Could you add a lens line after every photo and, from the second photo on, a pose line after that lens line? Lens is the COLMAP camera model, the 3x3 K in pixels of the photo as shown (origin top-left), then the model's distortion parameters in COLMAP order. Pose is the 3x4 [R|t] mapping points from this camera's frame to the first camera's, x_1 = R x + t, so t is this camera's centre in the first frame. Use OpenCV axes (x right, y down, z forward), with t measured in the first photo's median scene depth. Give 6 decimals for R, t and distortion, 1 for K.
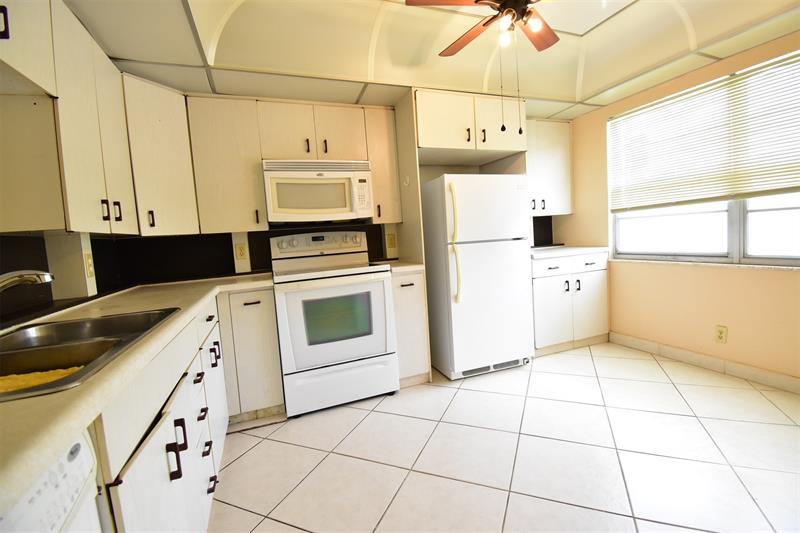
lens RADIAL K [[353.9, 0, 405.3], [0, 353.9, 257.9], [0, 0, 1]] dist [0.020511, -0.023296]
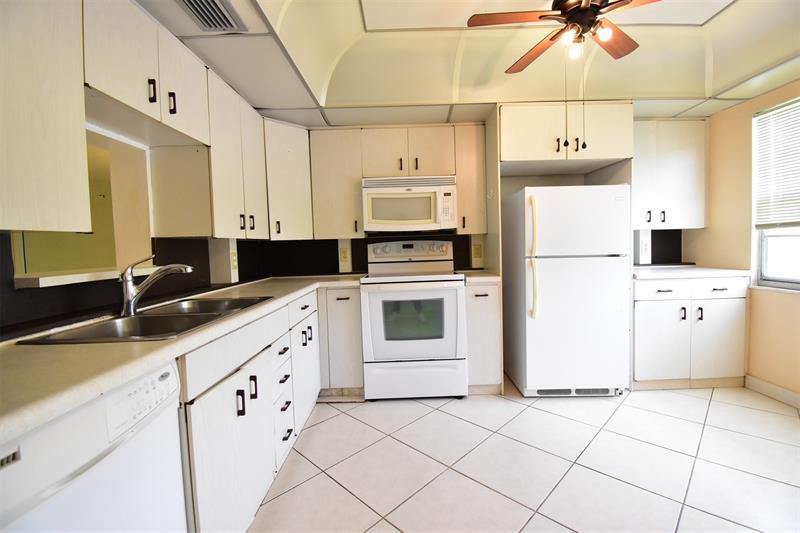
lens RADIAL K [[353.9, 0, 405.3], [0, 353.9, 257.9], [0, 0, 1]] dist [0.020511, -0.023296]
pose [[0.932408, 0.052159, -0.357623, 0.157958], [-0.056575, 0.998397, -0.001888, -0.017068], [0.356951, 0.021993, 0.933864, -0.042709]]
